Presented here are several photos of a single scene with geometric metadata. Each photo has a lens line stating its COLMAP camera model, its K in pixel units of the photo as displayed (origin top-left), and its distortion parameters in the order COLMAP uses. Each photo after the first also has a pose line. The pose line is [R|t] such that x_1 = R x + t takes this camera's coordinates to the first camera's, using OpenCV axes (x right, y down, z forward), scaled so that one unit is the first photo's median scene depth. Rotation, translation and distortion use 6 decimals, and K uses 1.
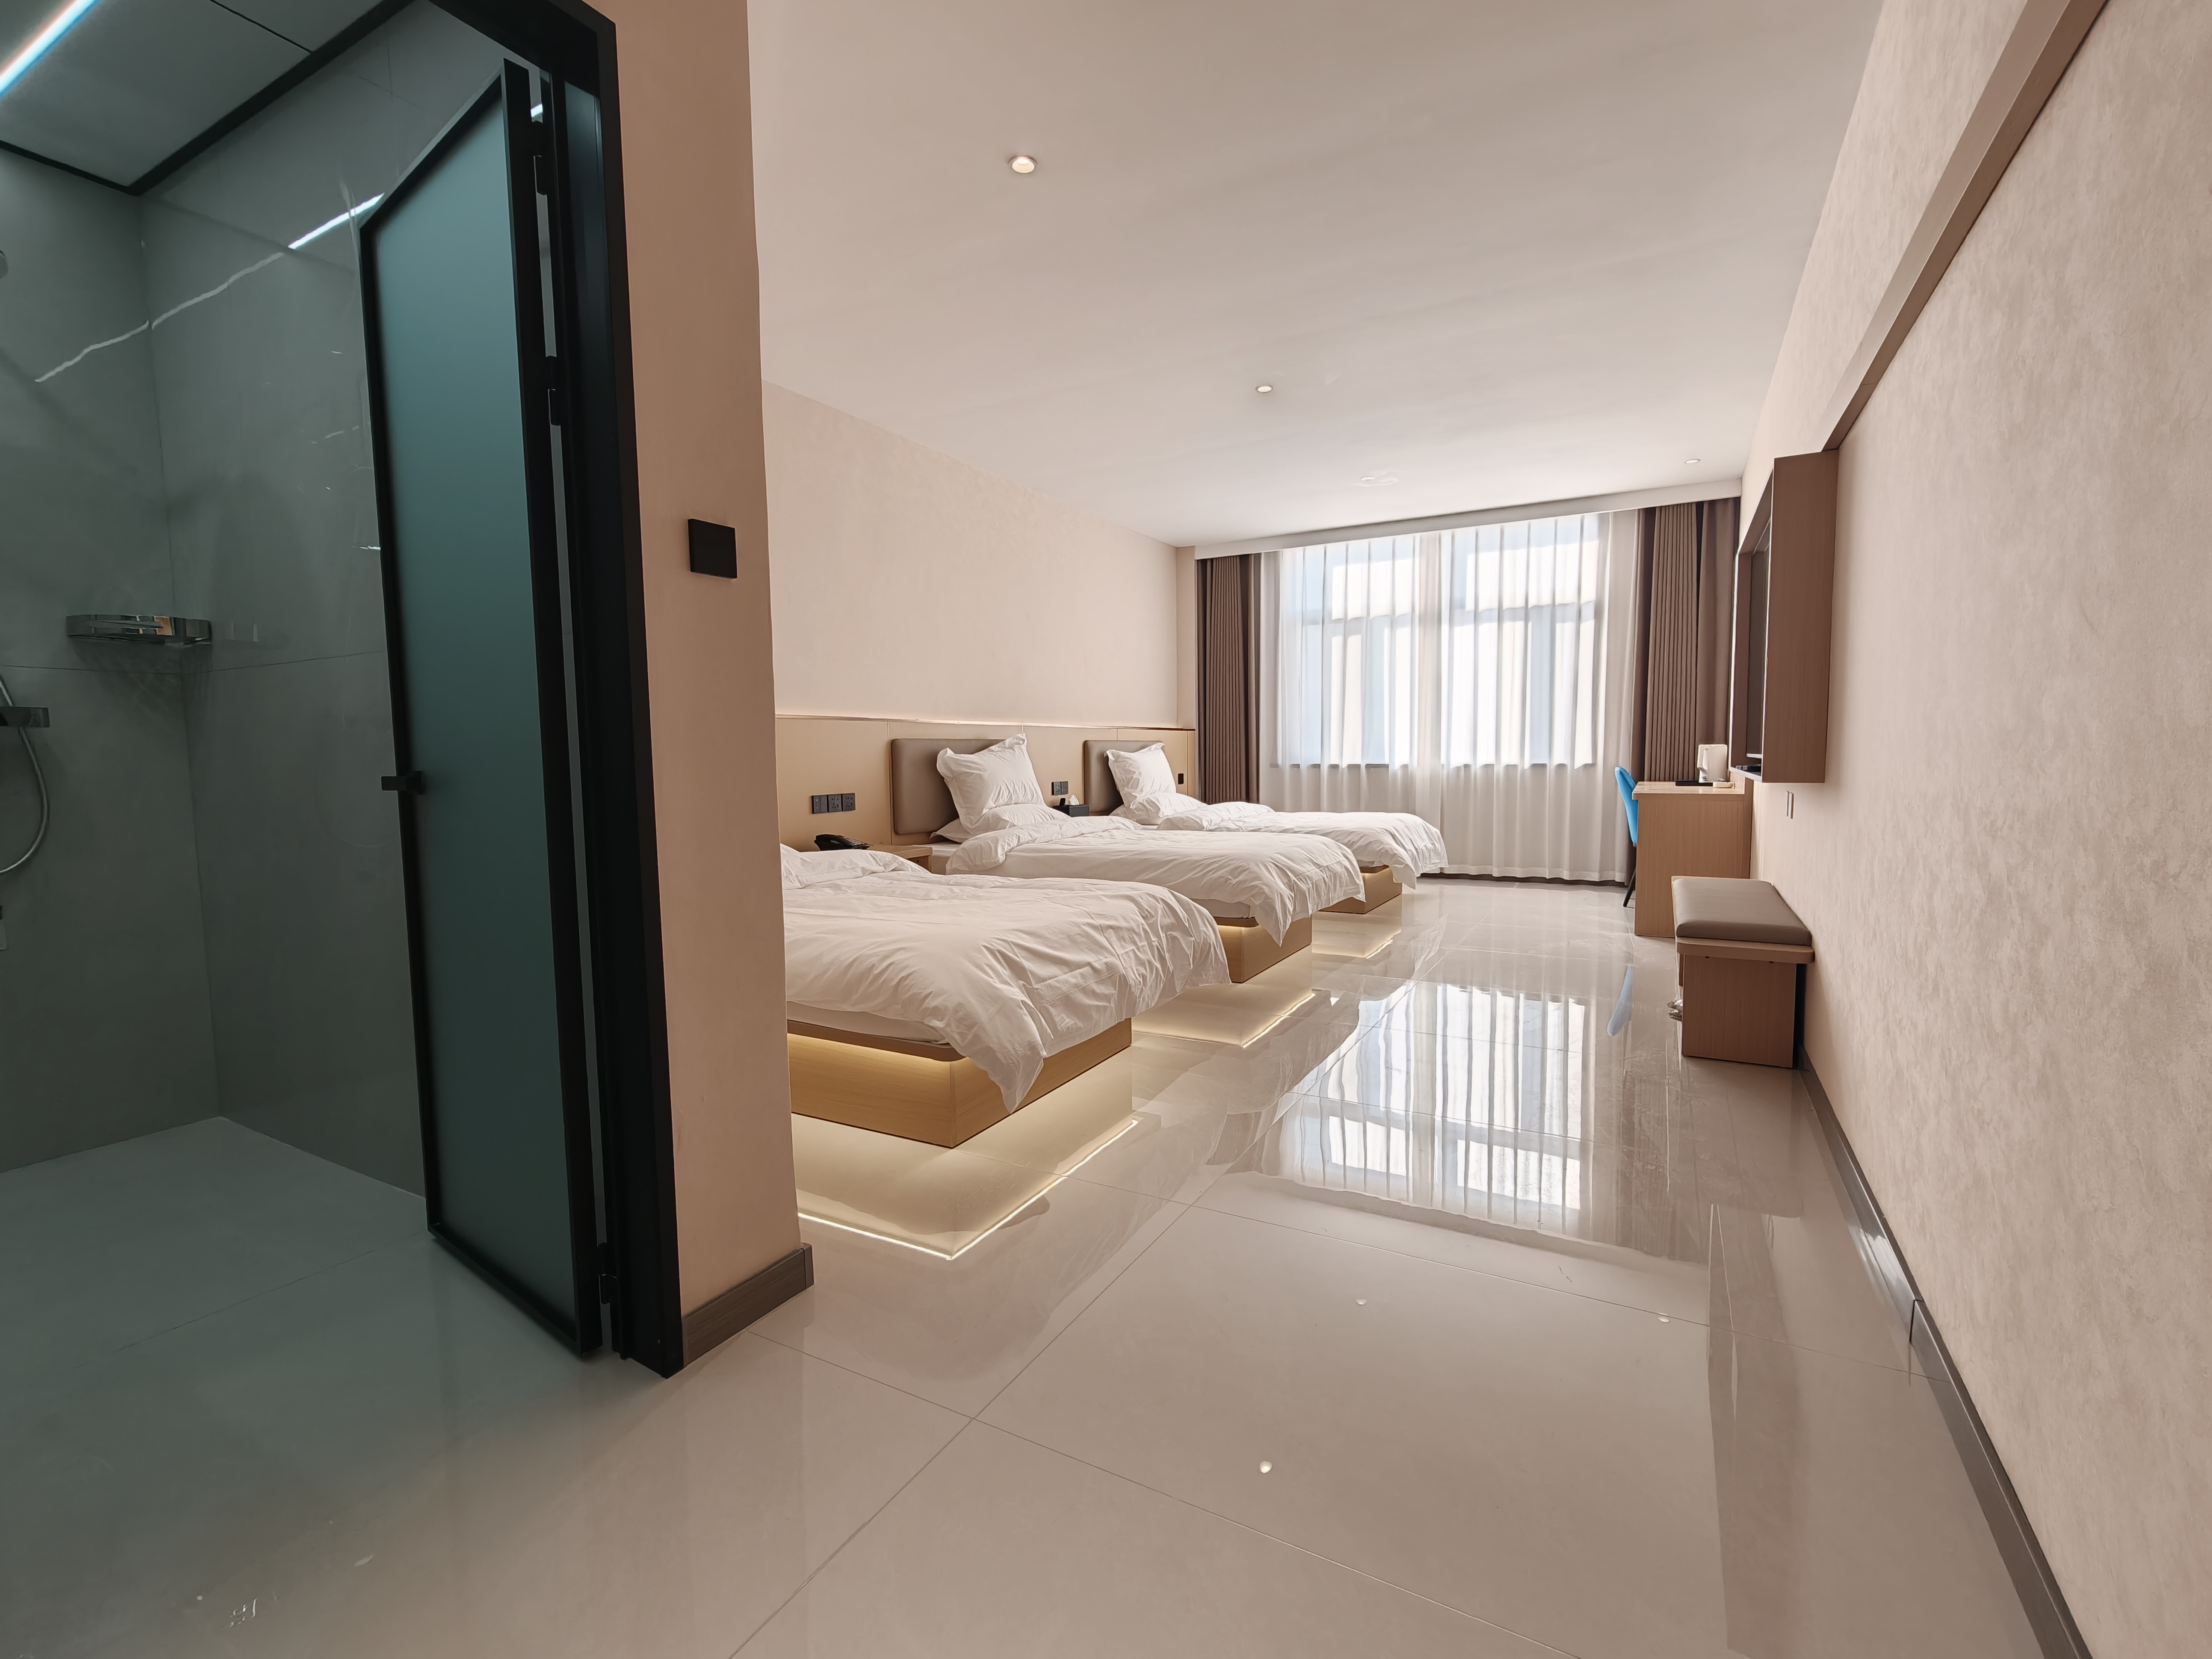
lens RADIAL K [[997.4, 0, 1114.0], [0, 997.4, 843.5], [0, 0, 1]] dist [0.004277, 0.000329]
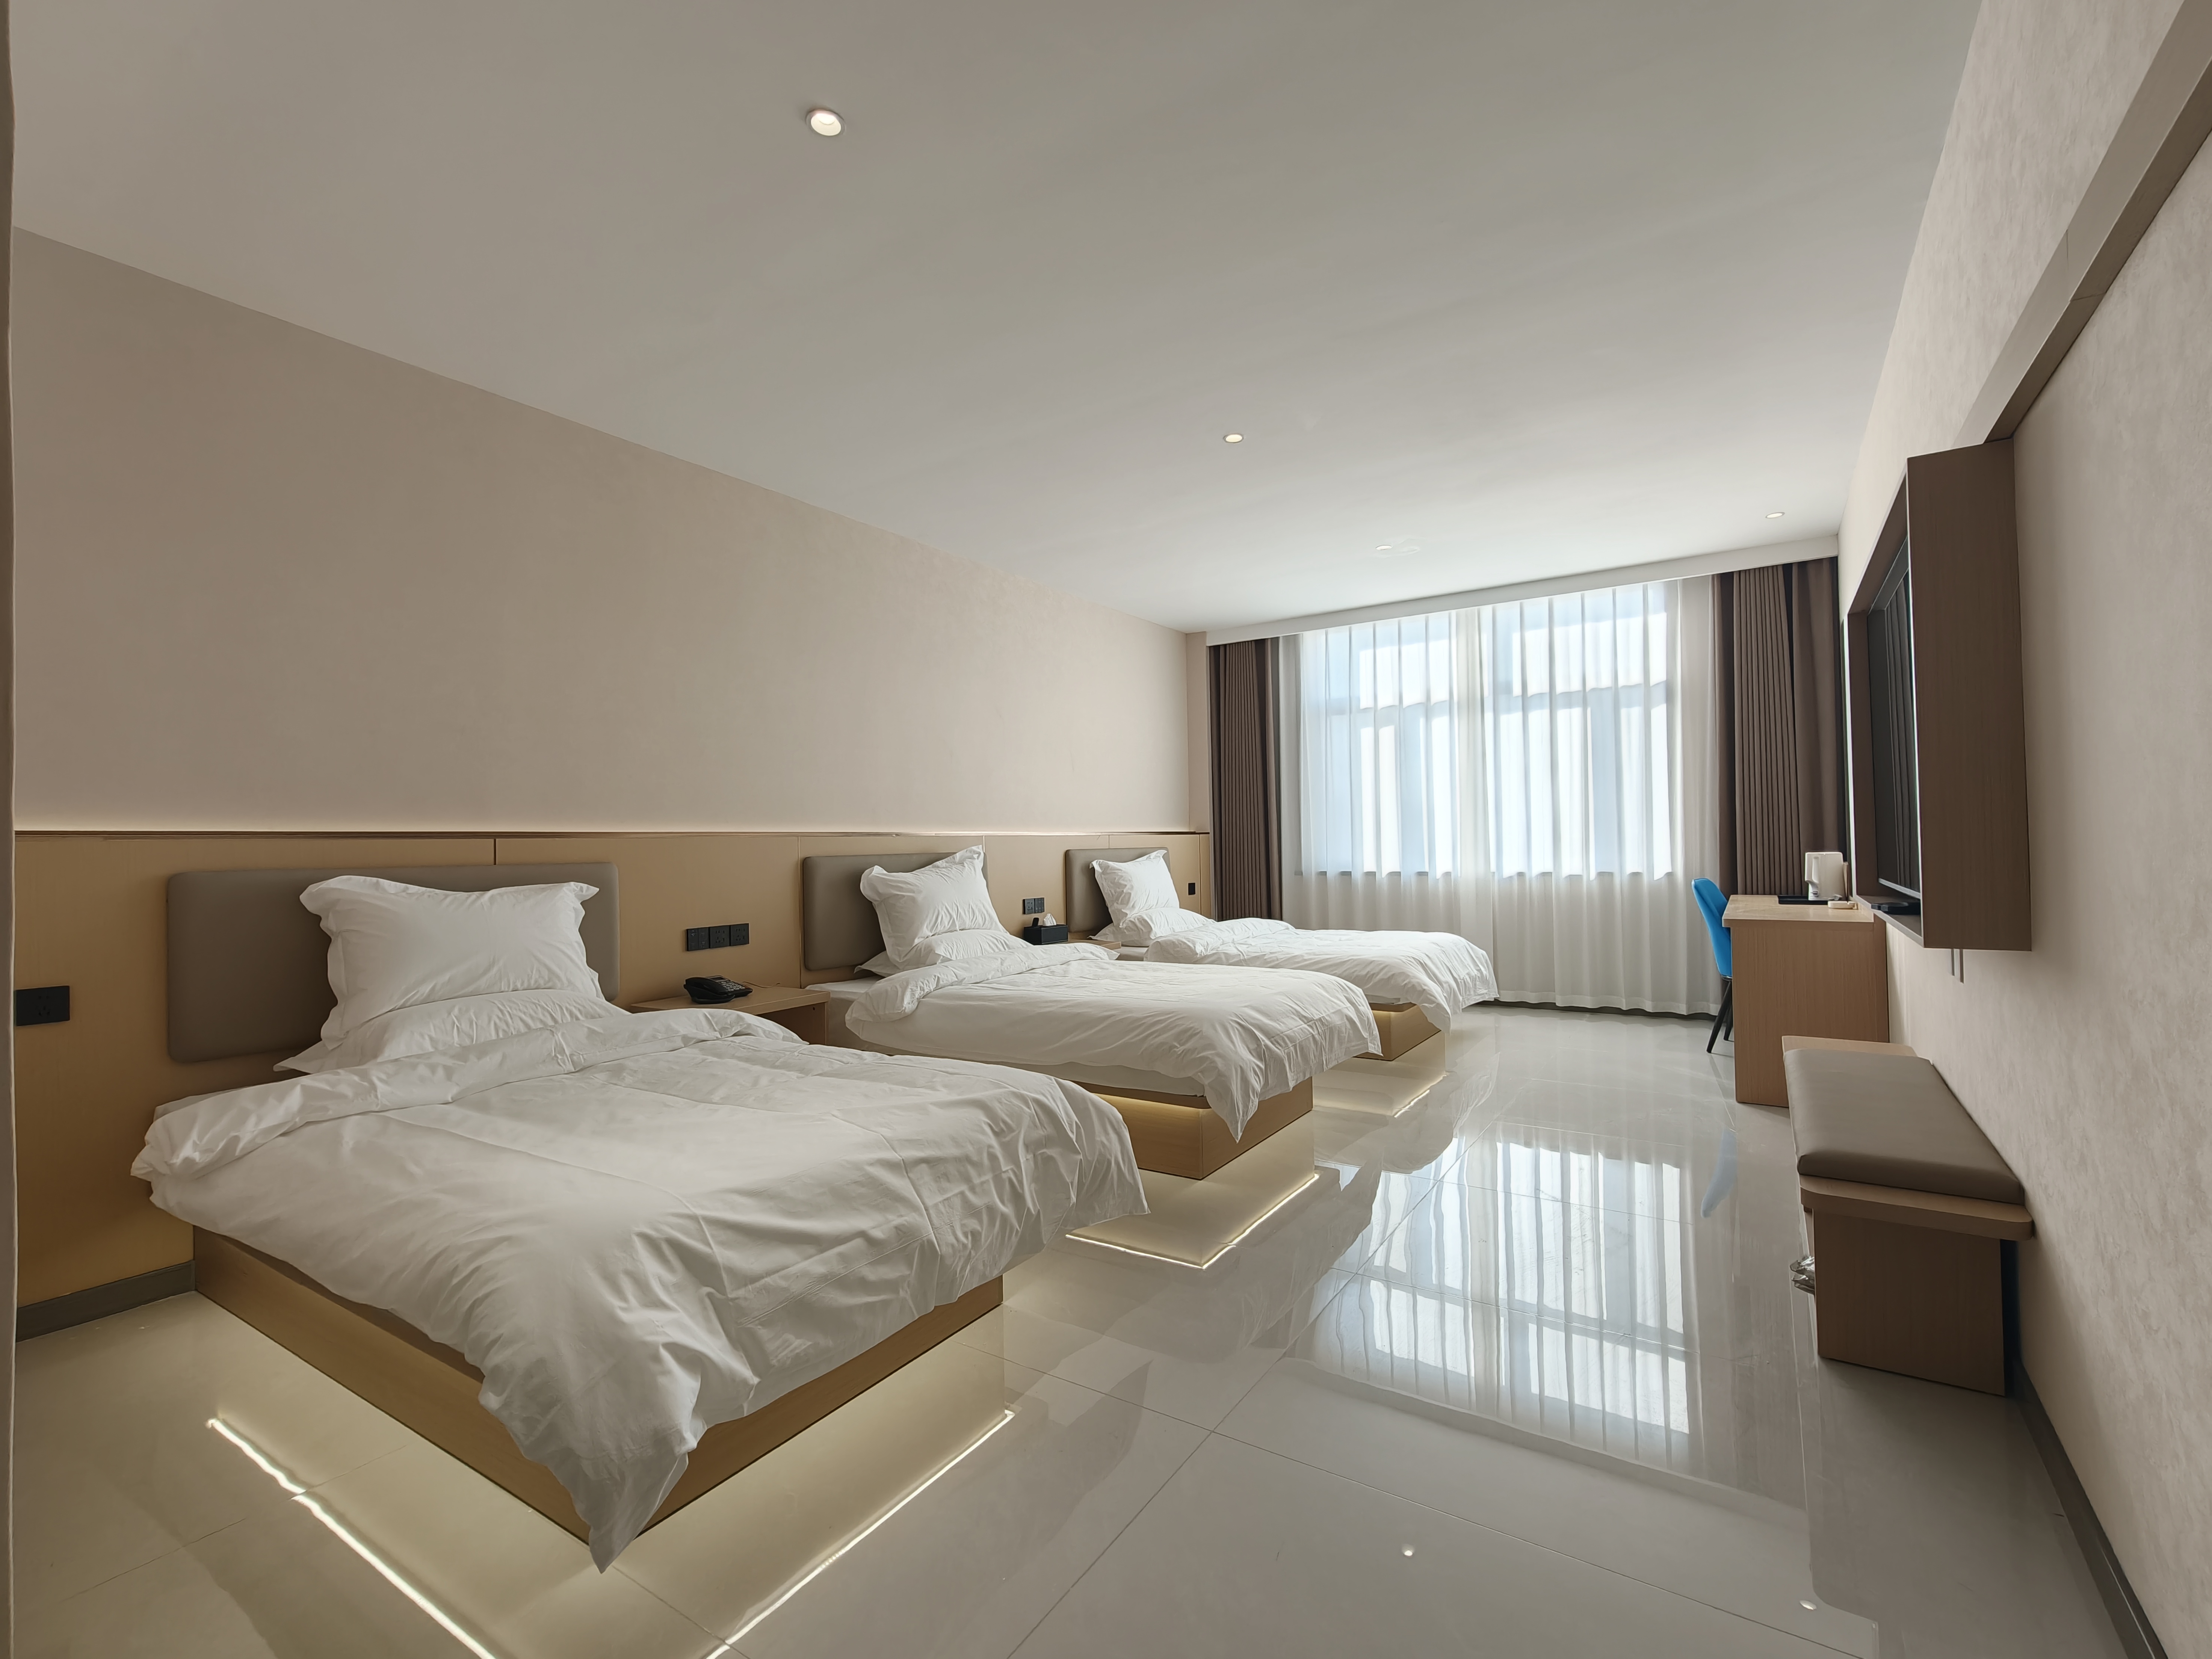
lens RADIAL K [[997.4, 0, 1117.4], [0, 997.4, 842.2], [0, 0, 1]] dist [0.004277, 0.000329]
pose [[0.997478, -0.007265, -0.070600, 0.081707], [0.000732, 0.995747, -0.092124, -0.031829], [0.070969, 0.091840, 0.993242, 0.146310]]
